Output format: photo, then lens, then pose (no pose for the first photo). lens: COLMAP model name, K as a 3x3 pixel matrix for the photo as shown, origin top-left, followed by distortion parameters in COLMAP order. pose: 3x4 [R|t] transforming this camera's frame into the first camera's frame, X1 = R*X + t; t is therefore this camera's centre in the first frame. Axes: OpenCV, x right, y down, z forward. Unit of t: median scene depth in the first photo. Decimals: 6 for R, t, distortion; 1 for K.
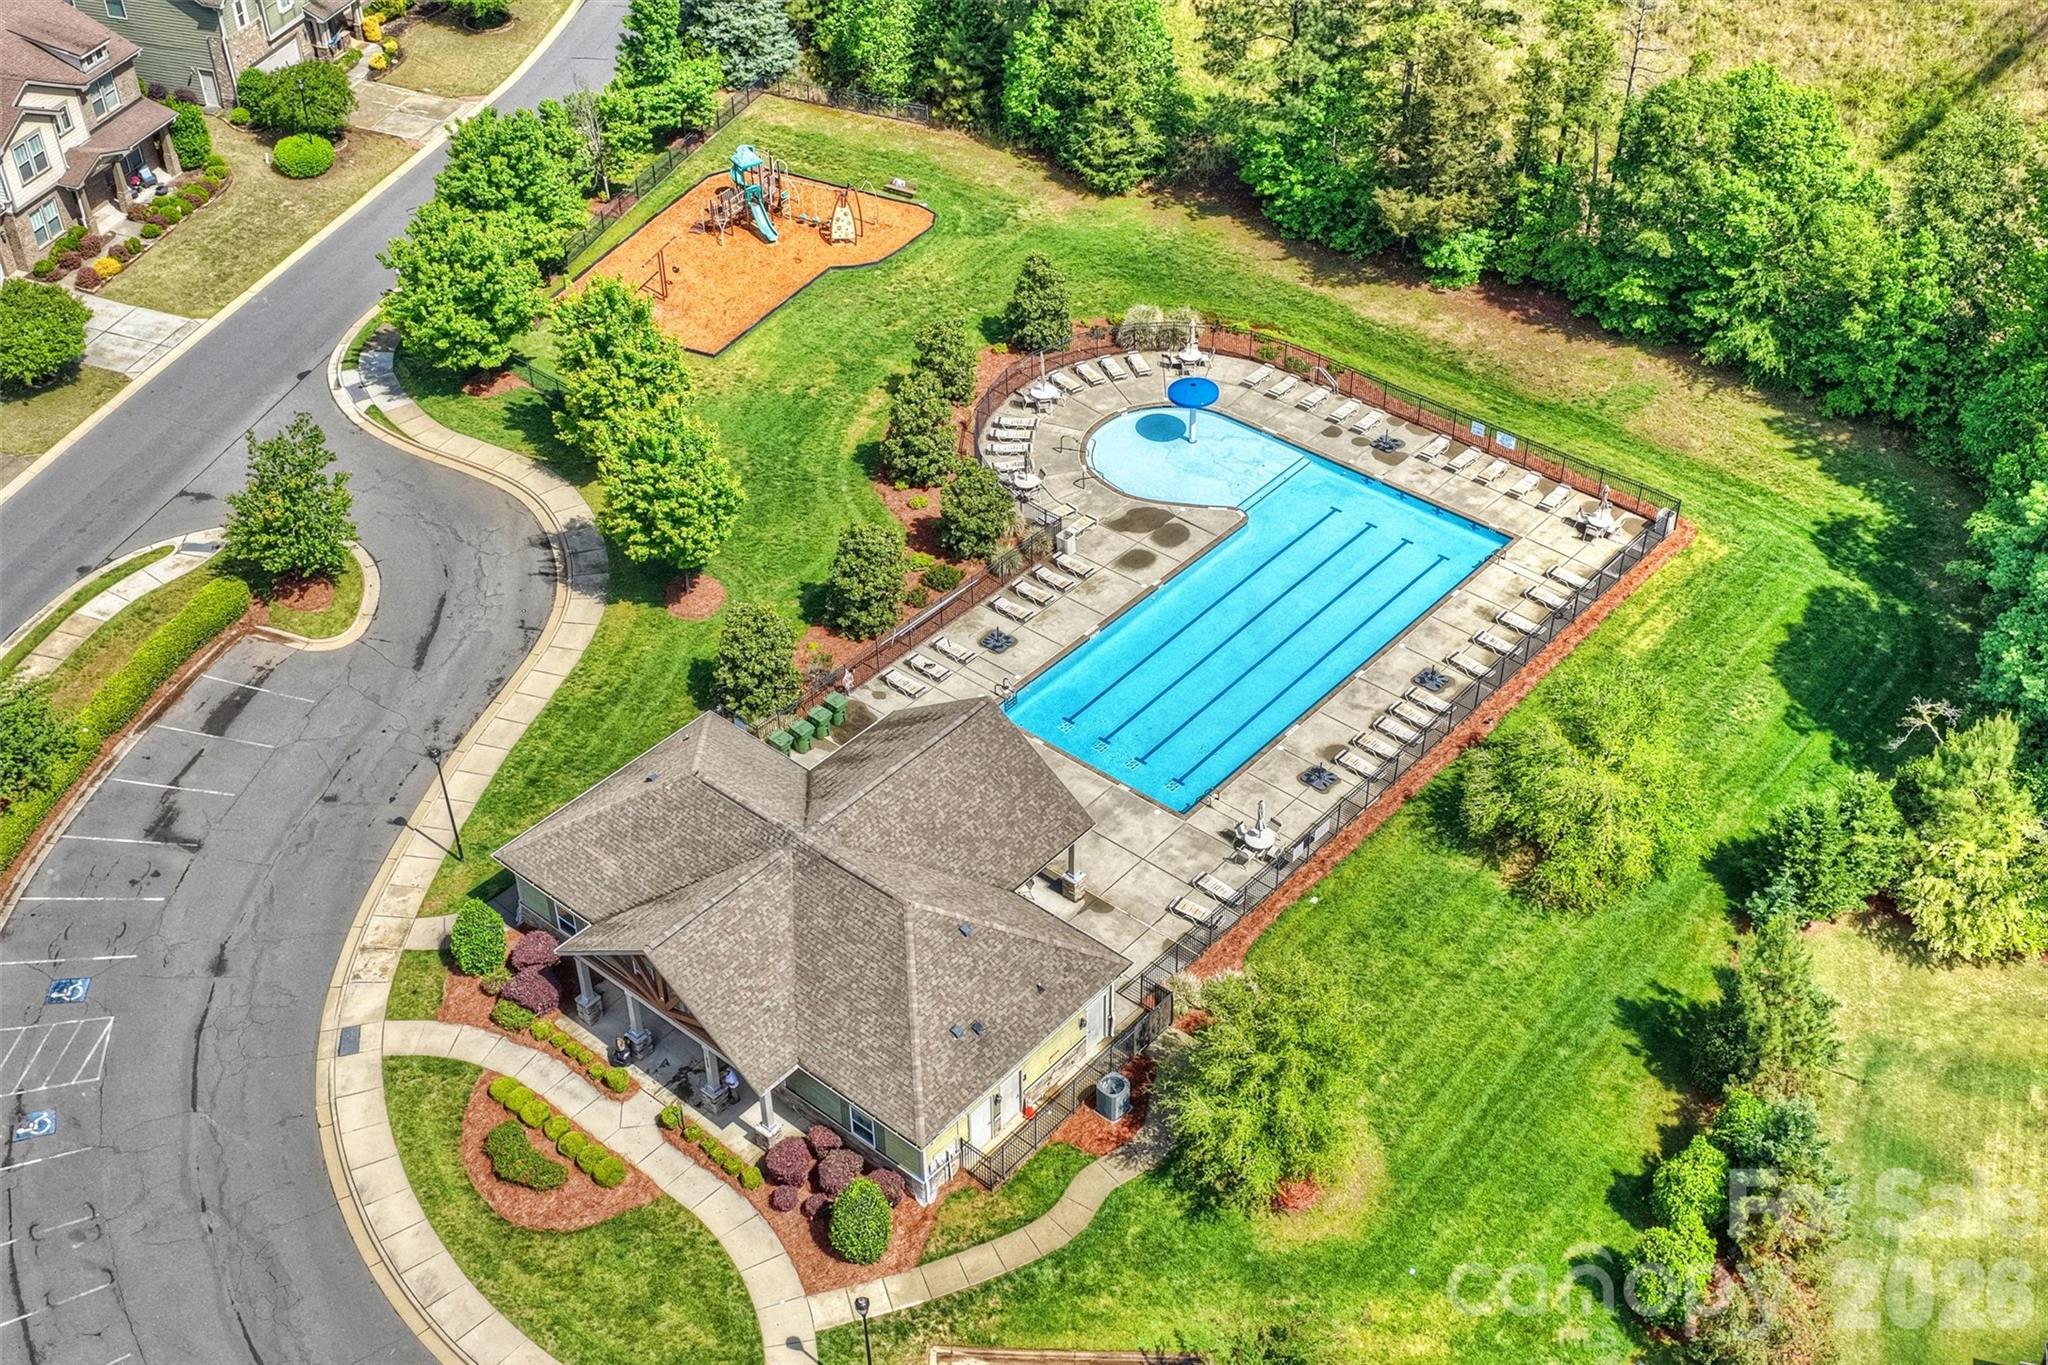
lens RADIAL K [[1672.4, 0, 1024.0], [0, 1672.4, 682.5], [0, 0, 1]] dist [-0.003120, -0.006190]
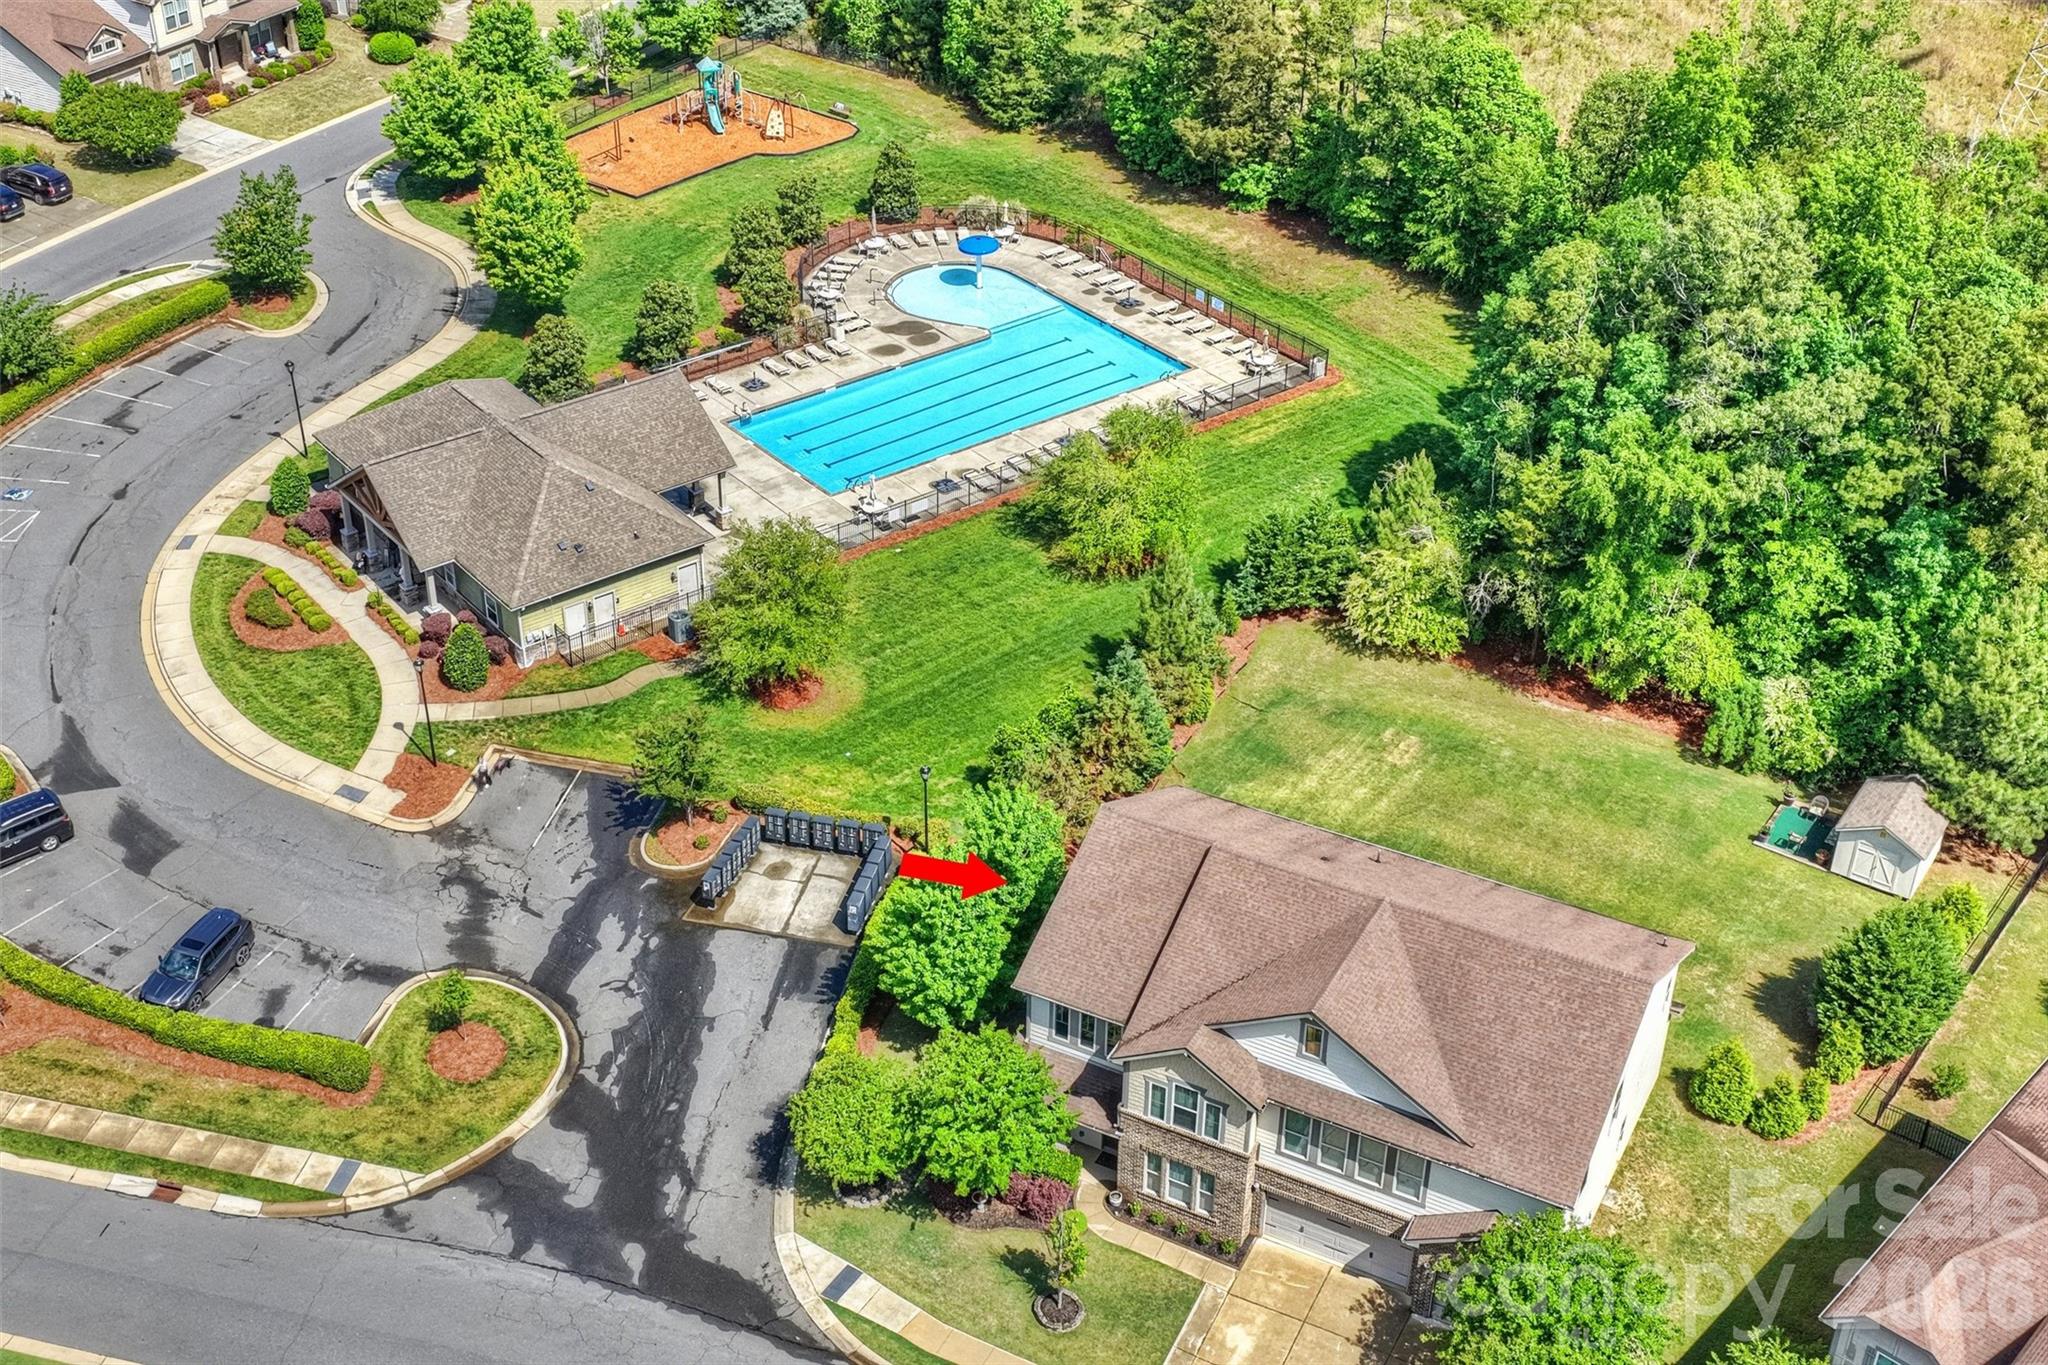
lens RADIAL K [[1672.4, 0, 1024.0], [0, 1672.4, 682.5], [0, 0, 1]] dist [-0.003120, -0.006190]
pose [[0.983539, 0.128587, -0.126950, 0.329298], [-0.137776, 0.988233, -0.066436, 0.223797], [0.116913, 0.082833, 0.989682, -0.202999]]
